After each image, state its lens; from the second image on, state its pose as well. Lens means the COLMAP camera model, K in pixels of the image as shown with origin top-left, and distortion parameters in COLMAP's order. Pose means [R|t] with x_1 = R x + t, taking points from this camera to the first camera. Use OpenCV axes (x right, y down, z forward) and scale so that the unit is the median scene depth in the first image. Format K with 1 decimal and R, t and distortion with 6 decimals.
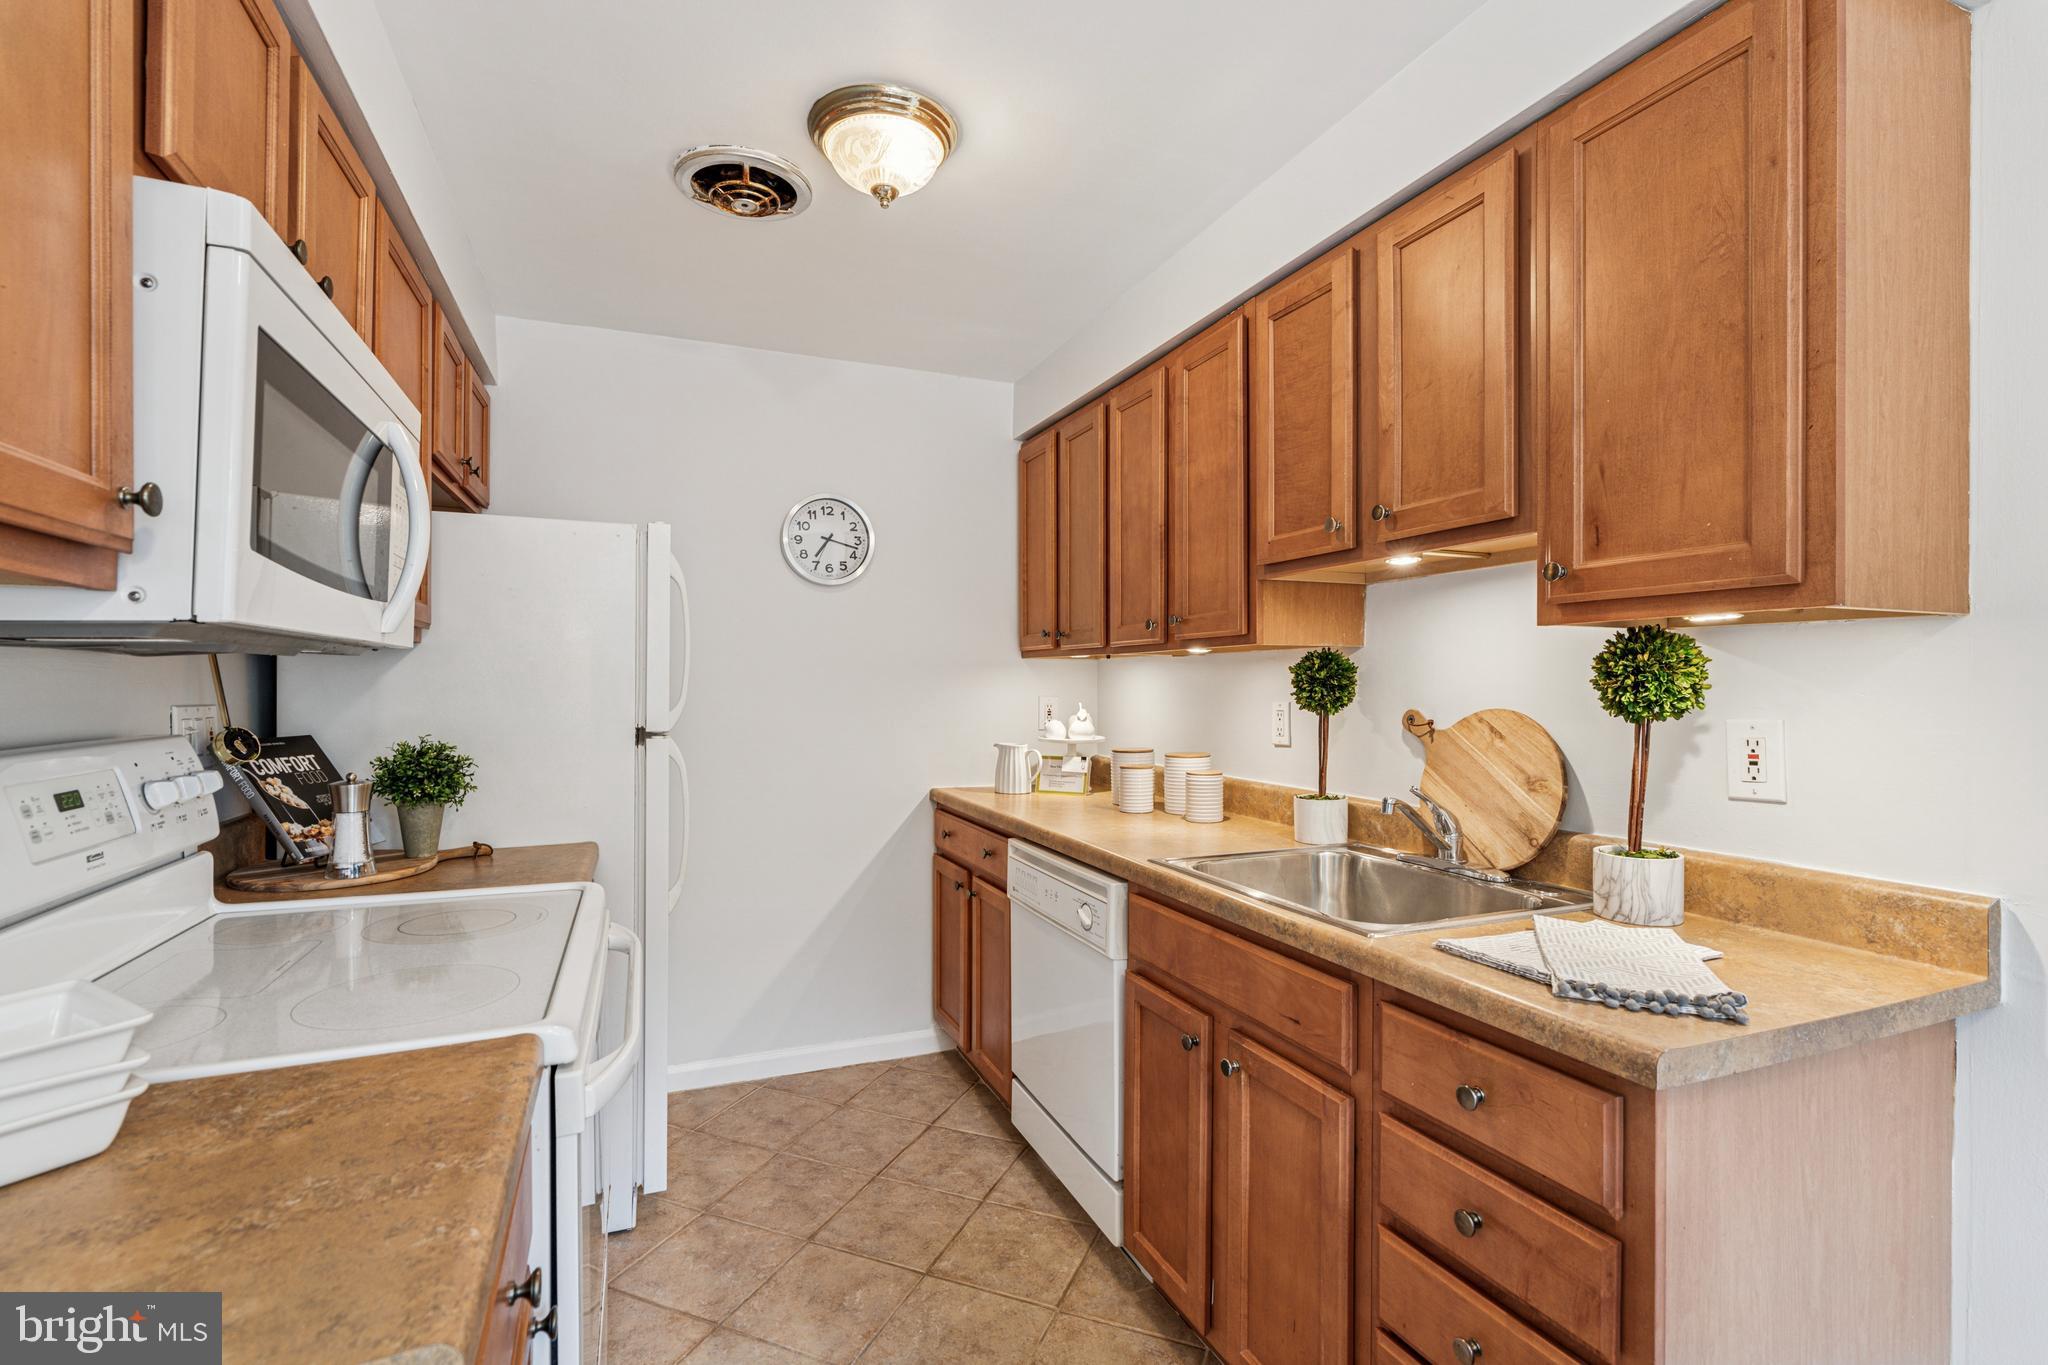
lens RADIAL K [[928.2, 0, 1026.3], [0, 928.2, 689.8], [0, 0, 1]] dist [-0.003273, 0.000186]
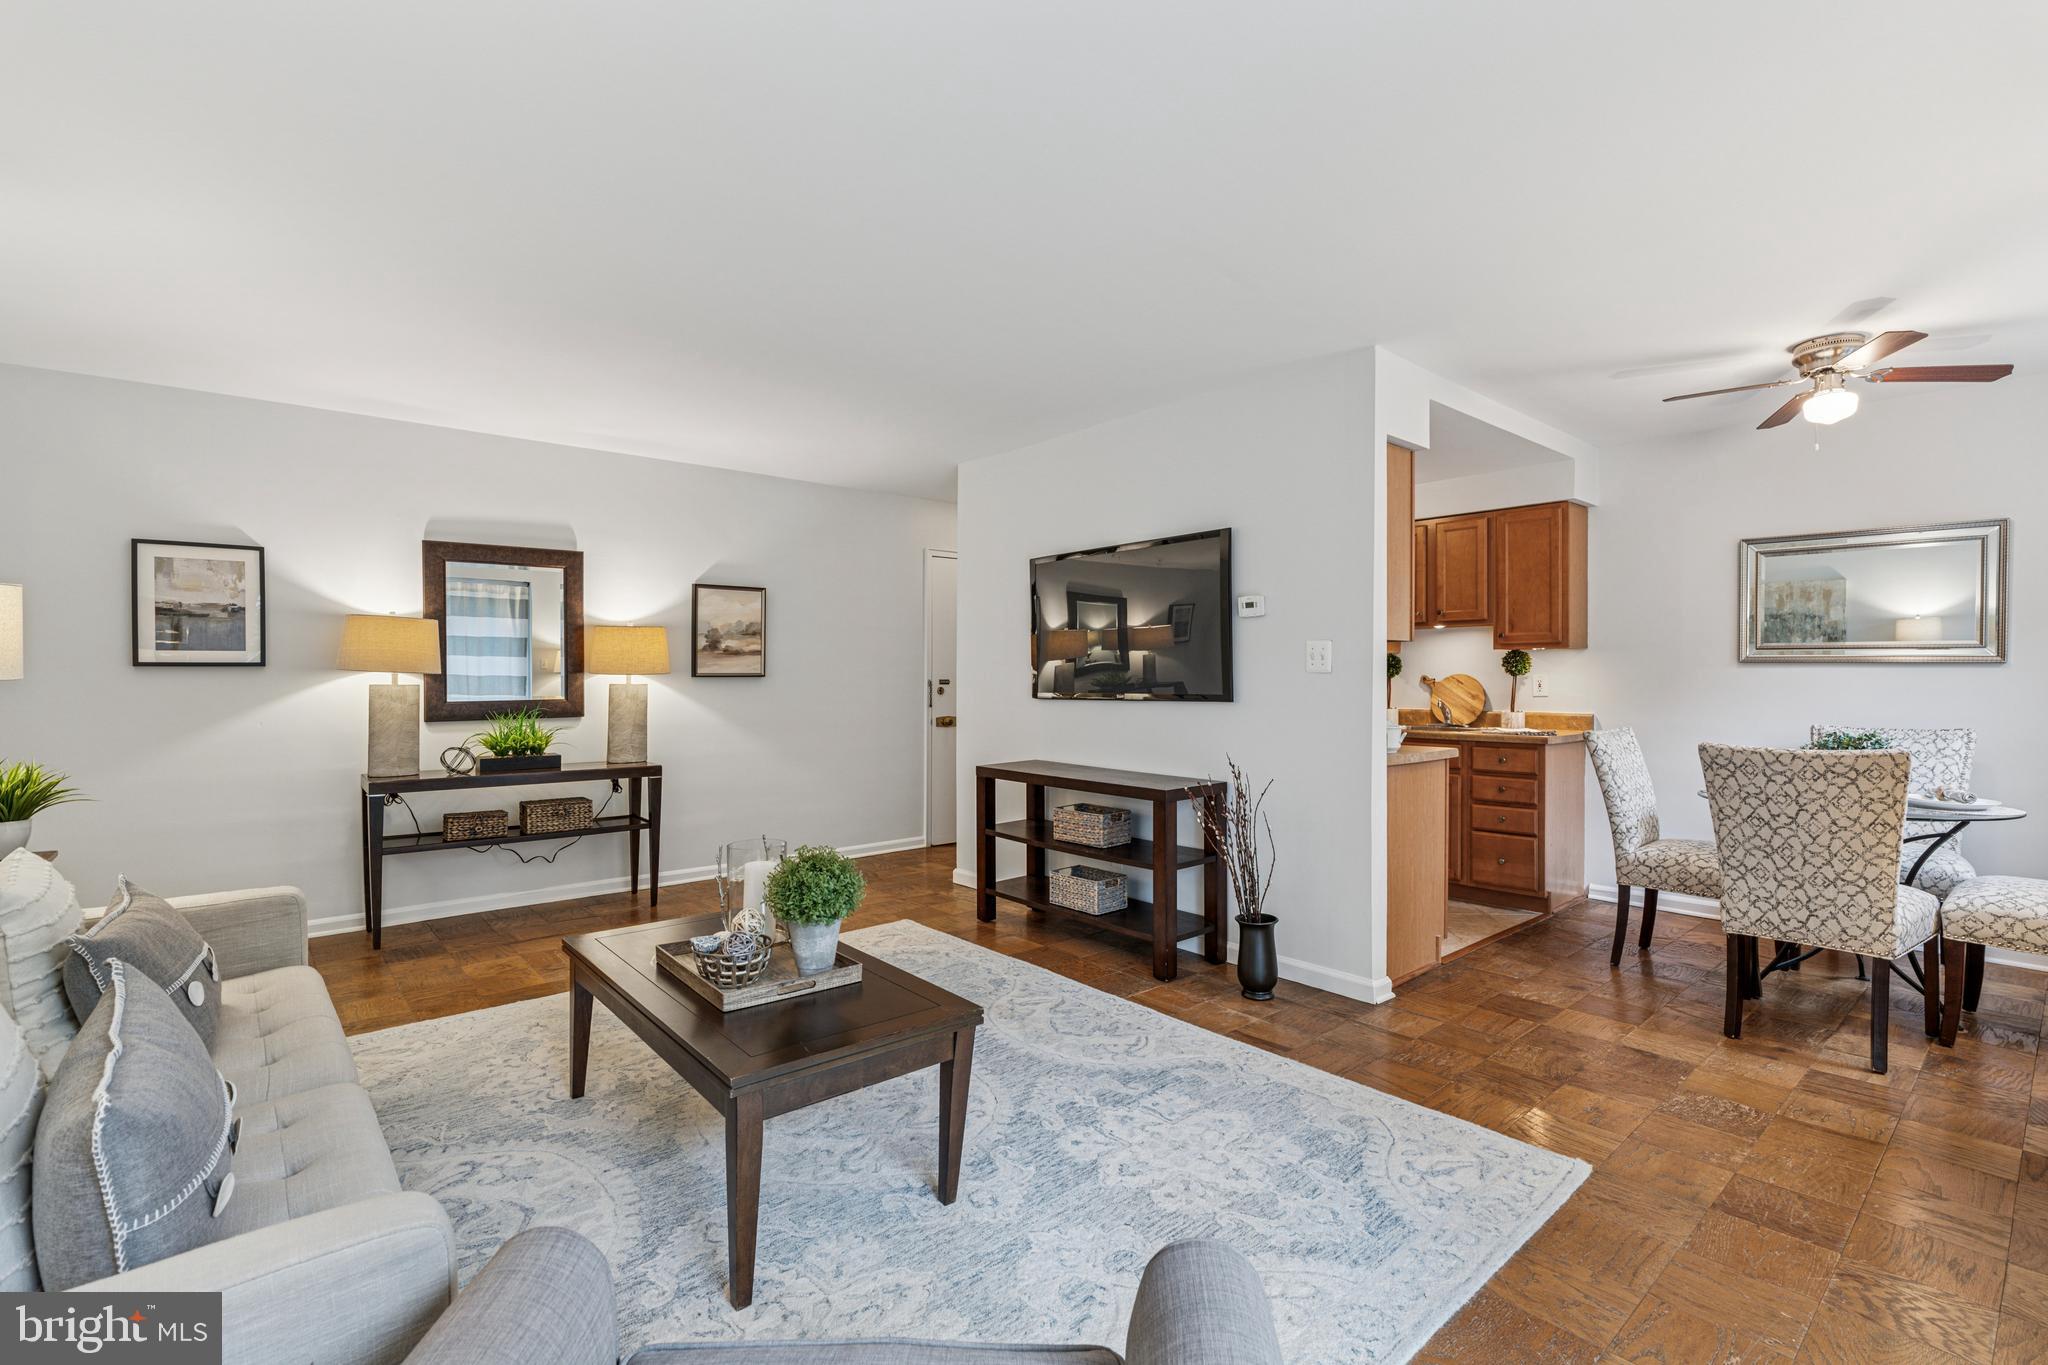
lens RADIAL K [[928.2, 0, 1030.2], [0, 928.2, 694.8], [0, 0, 1]] dist [-0.003273, 0.000186]
pose [[0.945154, -0.017474, 0.326159, -1.874628], [0.012293, 0.999763, 0.017941, 0.017066], [-0.326395, -0.012948, 0.945145, -1.472827]]
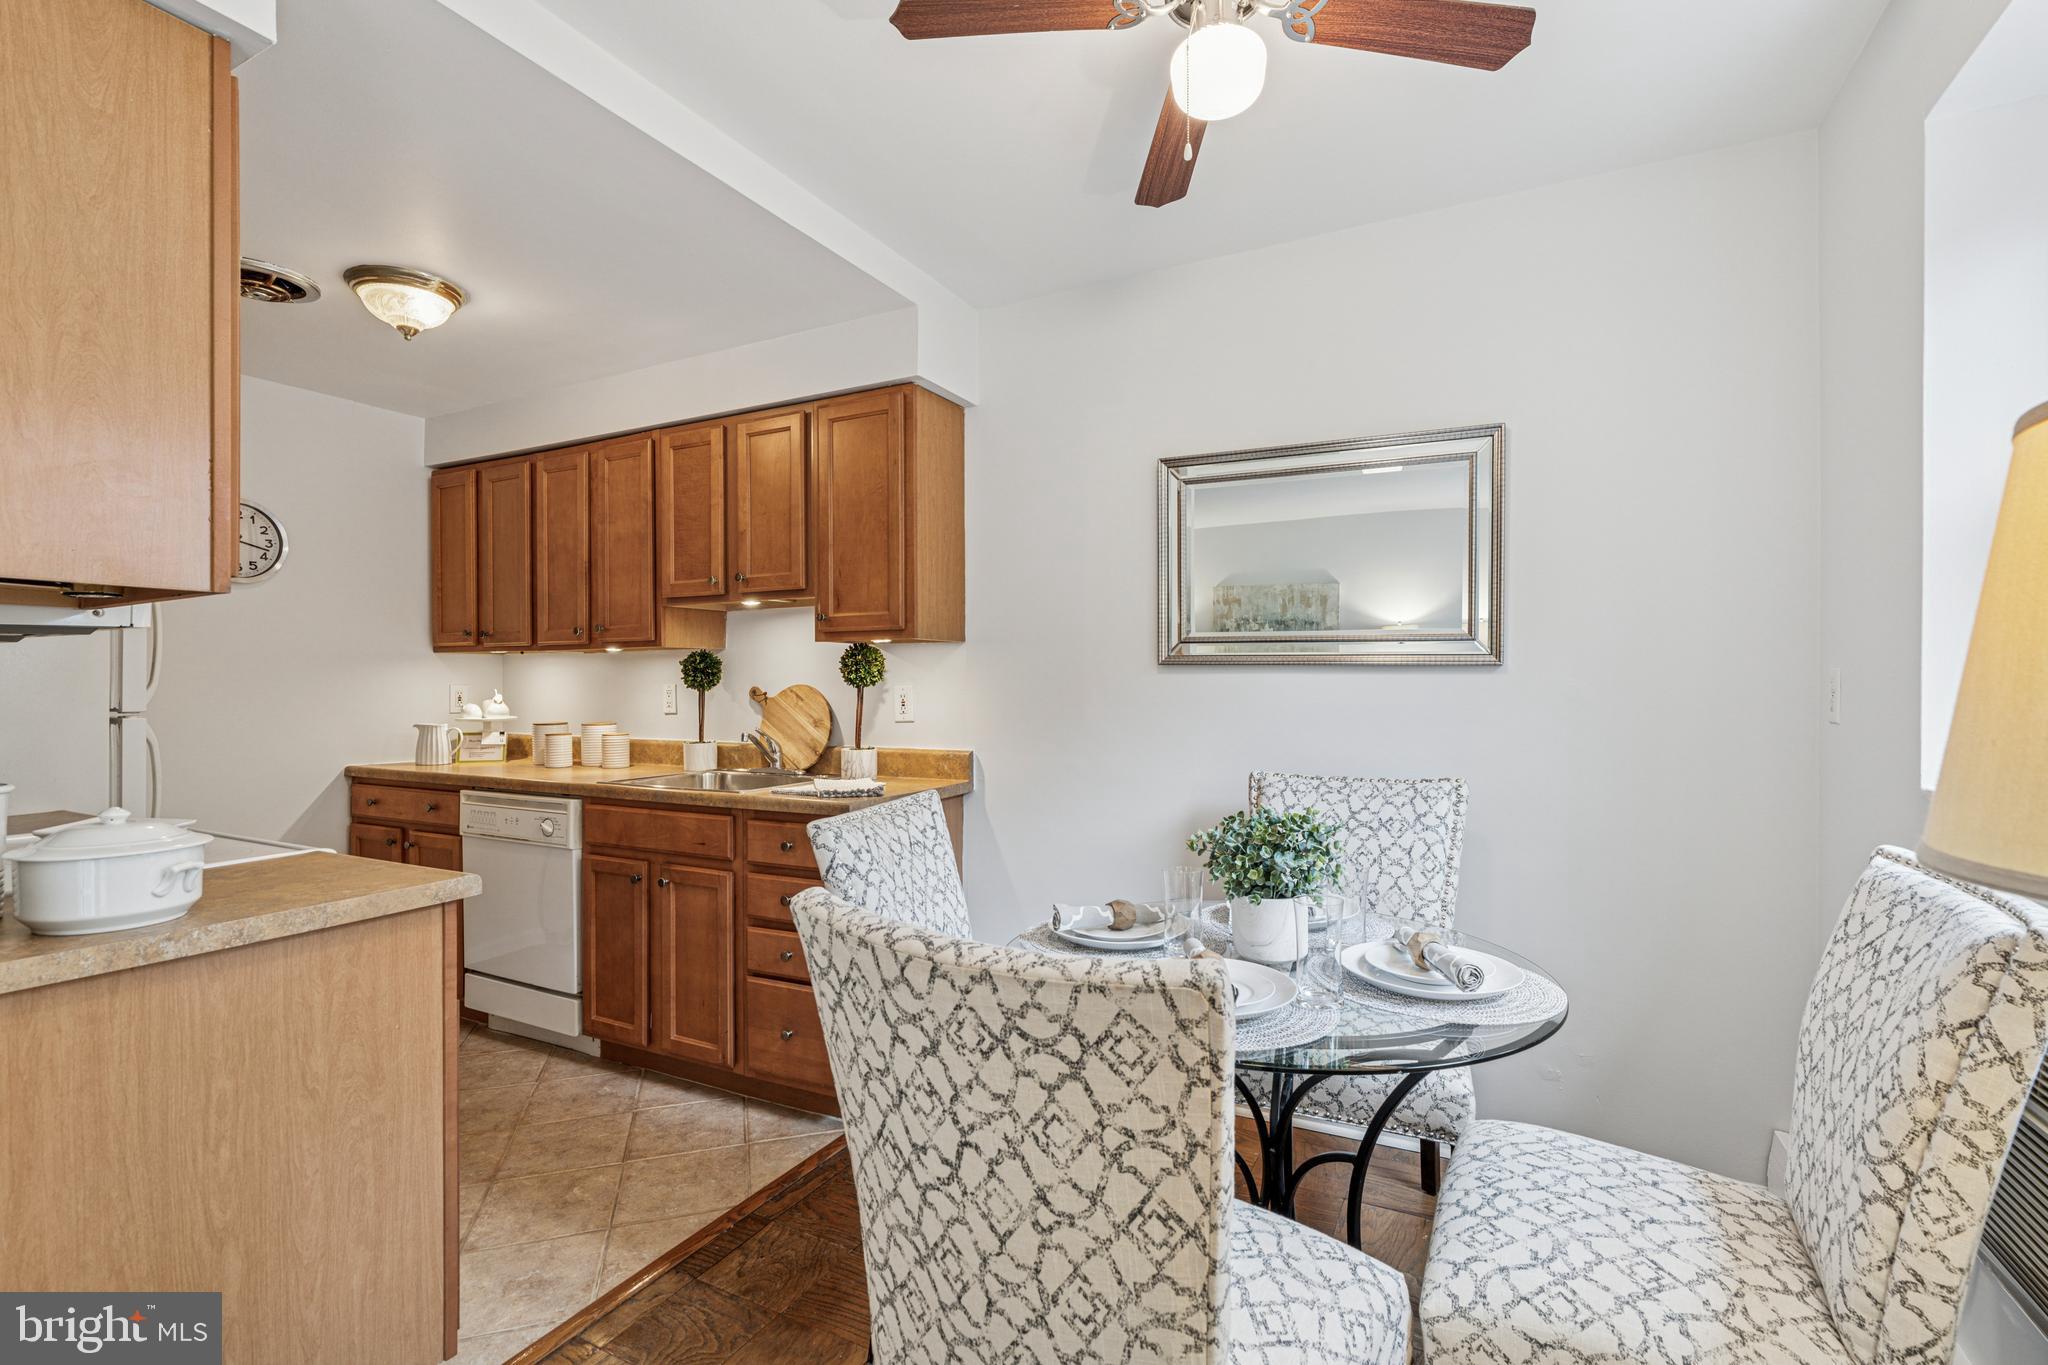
lens RADIAL K [[977.1, 0, 1028.2], [0, 977.1, 682.7], [0, 0, 1]] dist [-0.014175, 0.000073]
pose [[0.774201, -0.004379, 0.632924, -0.373033], [0.008456, 0.999958, -0.003426, 0.027500], [-0.632883, 0.008004, 0.774206, -0.798498]]
